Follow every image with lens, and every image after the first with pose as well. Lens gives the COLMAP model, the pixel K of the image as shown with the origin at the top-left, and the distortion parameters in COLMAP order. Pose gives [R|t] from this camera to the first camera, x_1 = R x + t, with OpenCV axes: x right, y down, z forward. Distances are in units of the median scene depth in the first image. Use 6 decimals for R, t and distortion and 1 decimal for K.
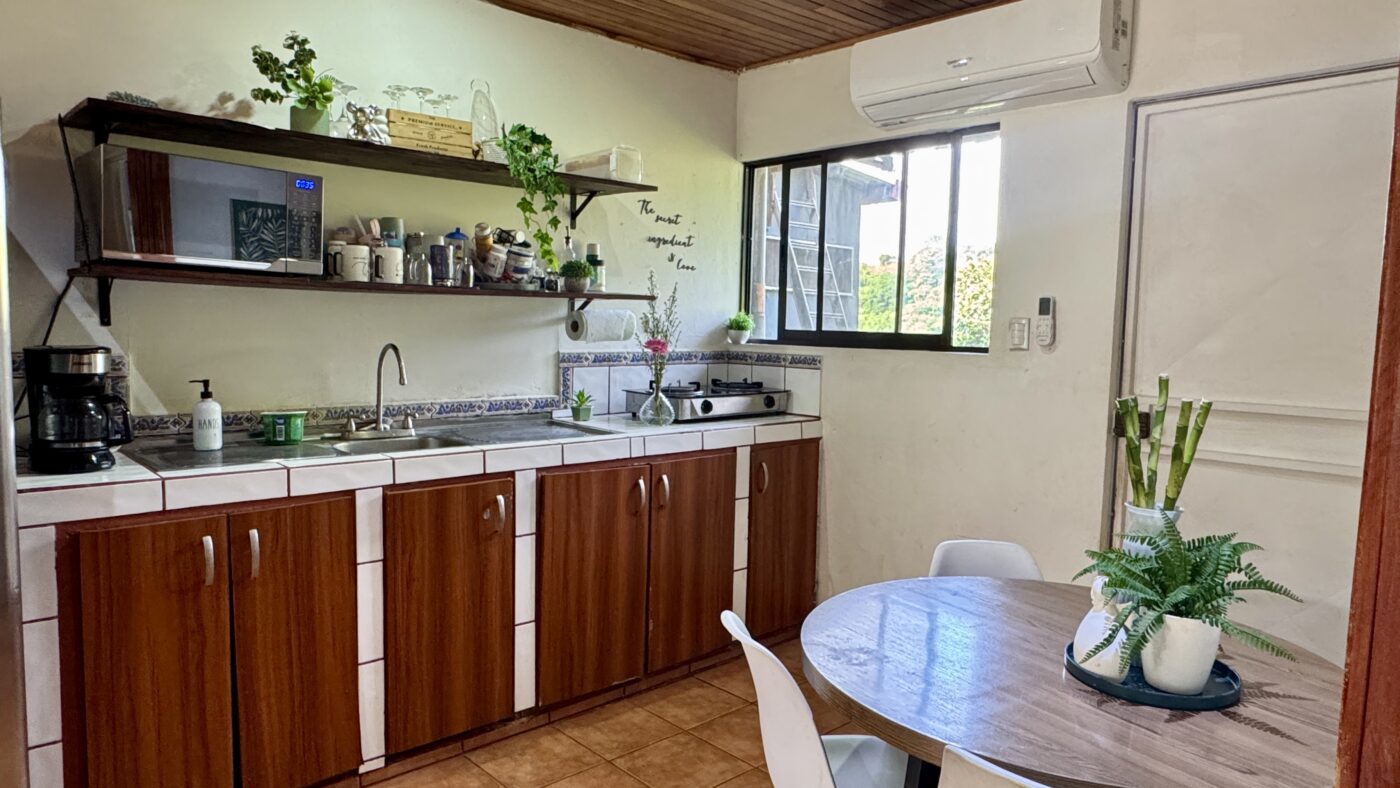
lens RADIAL K [[886.3, 0, 697.7], [0, 886.3, 392.5], [0, 0, 1]] dist [-0.009705, 0.006758]
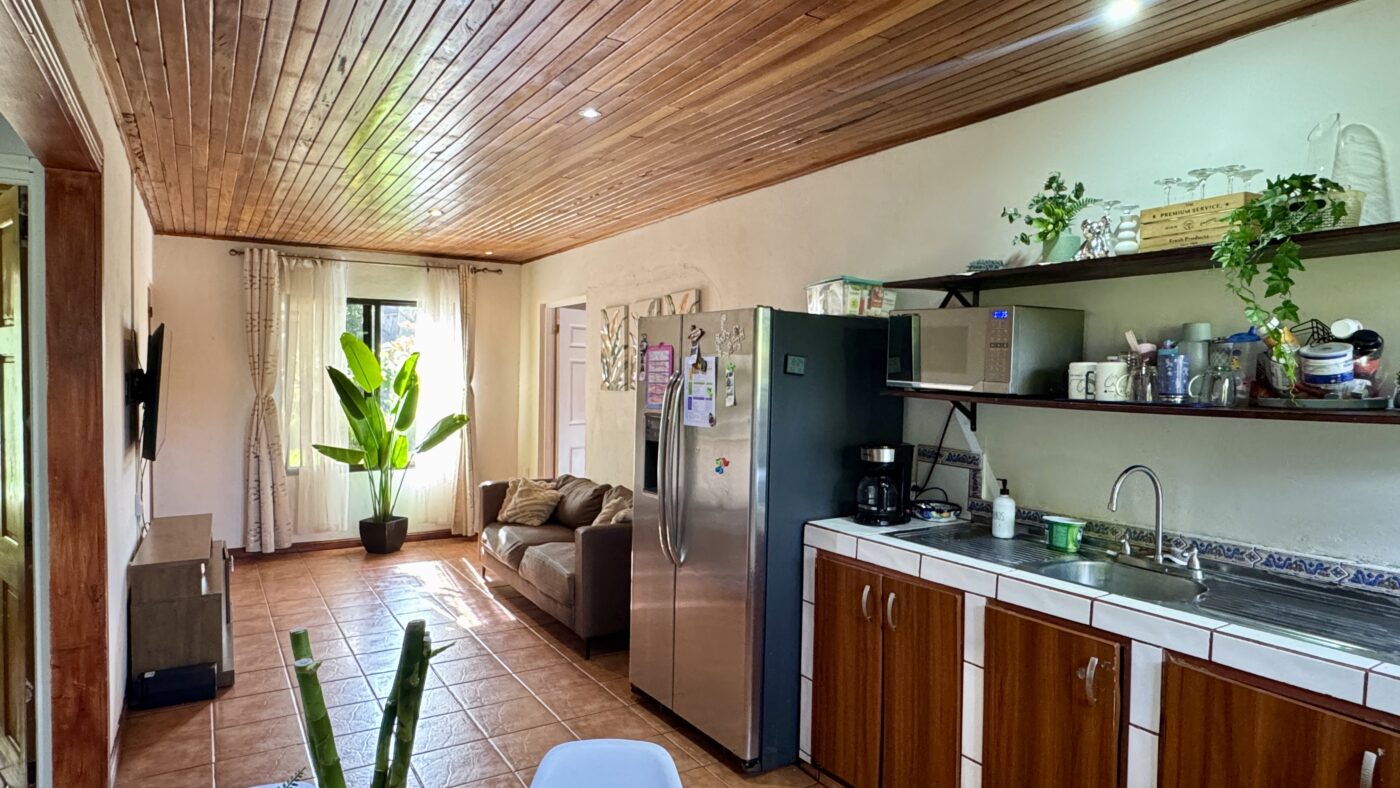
lens RADIAL K [[798.6, 0, 699.5], [0, 798.6, 394.3], [0, 0, 1]] dist [-0.006022, -0.001044]
pose [[-0.195324, 0.001030, -0.980738, 0.499379], [-0.095457, 0.995232, 0.020056, -0.093711], [0.976082, 0.097535, -0.194294, 0.660872]]
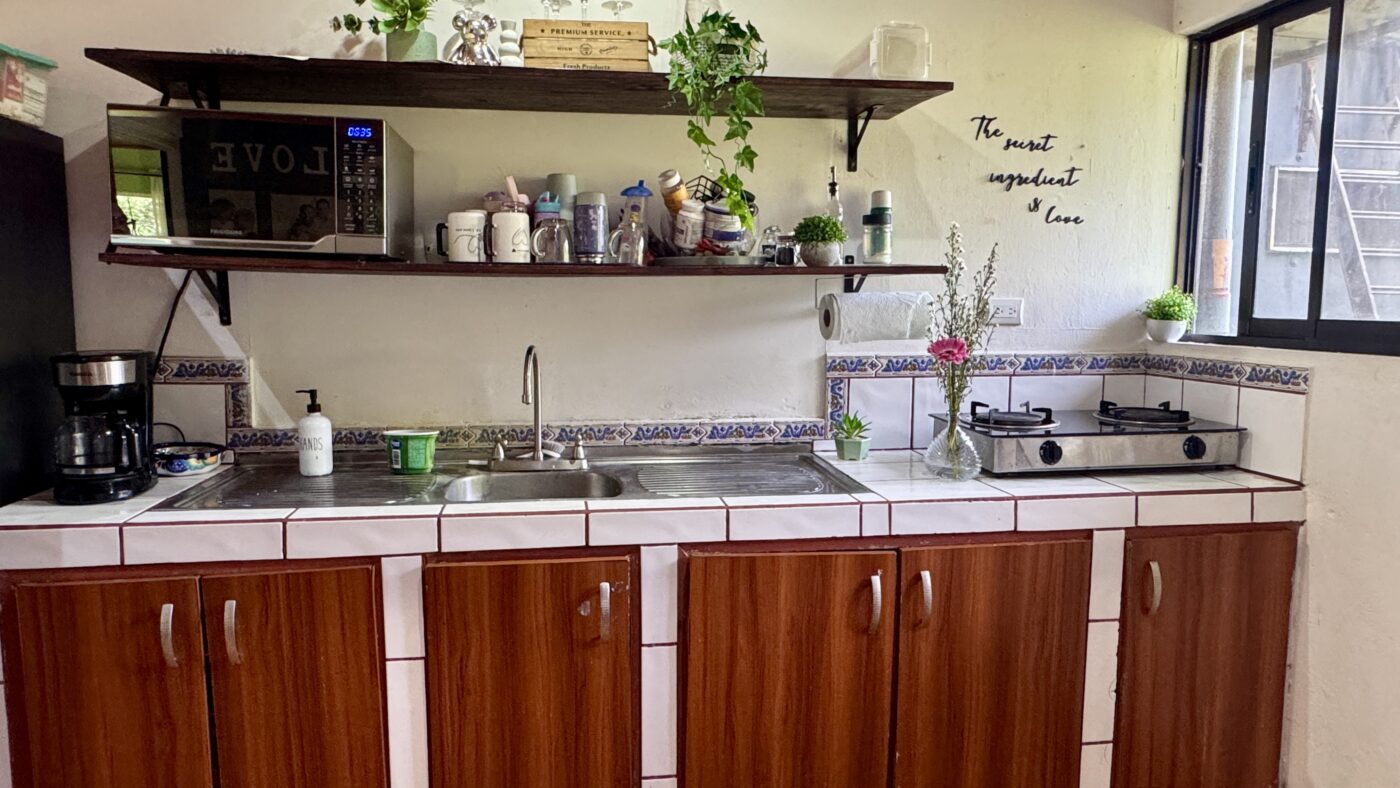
lens RADIAL K [[886.3, 0, 688.7], [0, 886.3, 394.1], [0, 0, 1]] dist [-0.009705, 0.006758]
pose [[0.821927, 0.040544, -0.568149, 0.165074], [-0.029728, 0.999157, 0.028296, -0.036670], [0.568817, -0.006367, 0.822439, 0.435621]]
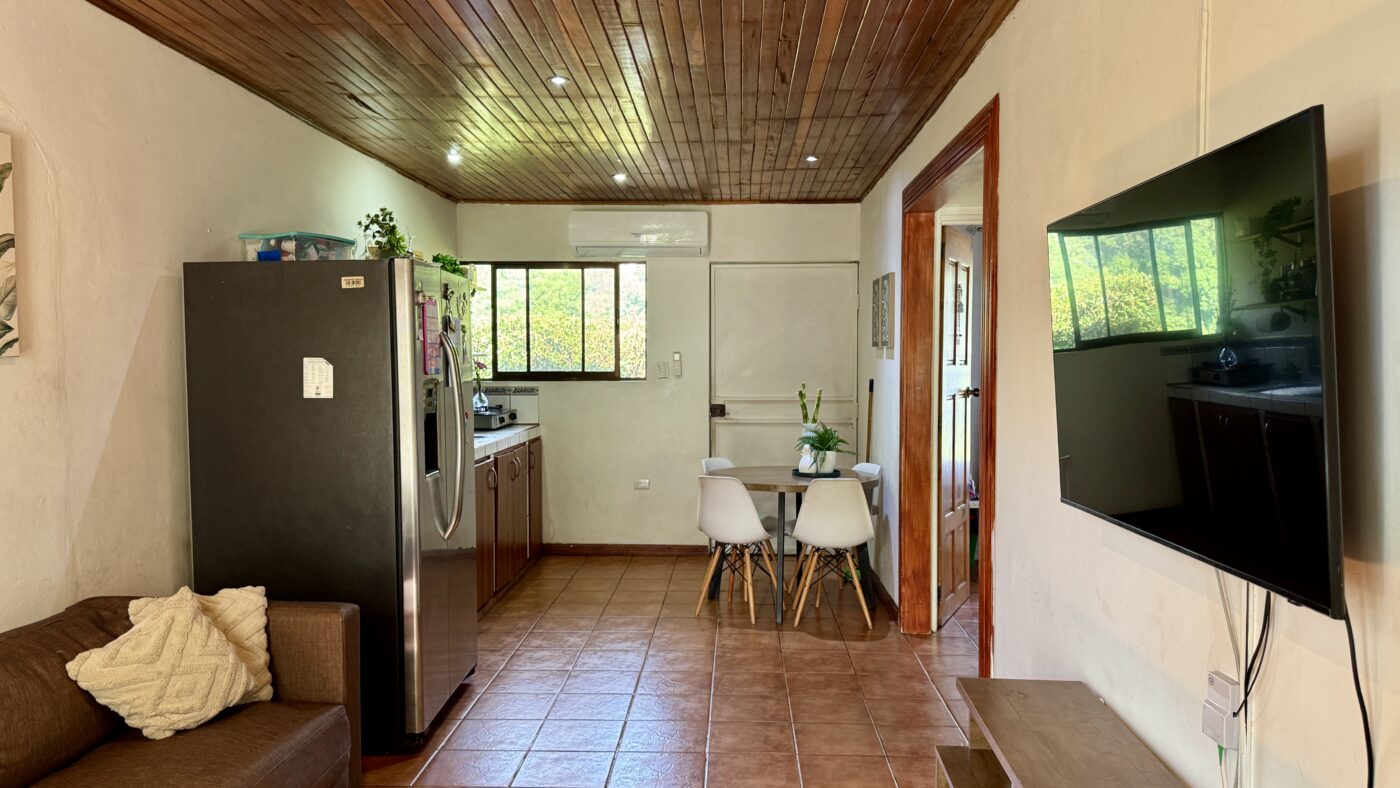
lens RADIAL K [[1041.8, 0, 700.5], [0, 1041.8, 405.8], [0, 0, 1]] dist [0.022485, -0.025438]
pose [[0.708120, -0.056758, 0.703808, -1.236500], [0.075999, 0.997100, 0.003945, 0.011164], [-0.701990, 0.050695, 0.710380, -0.714675]]
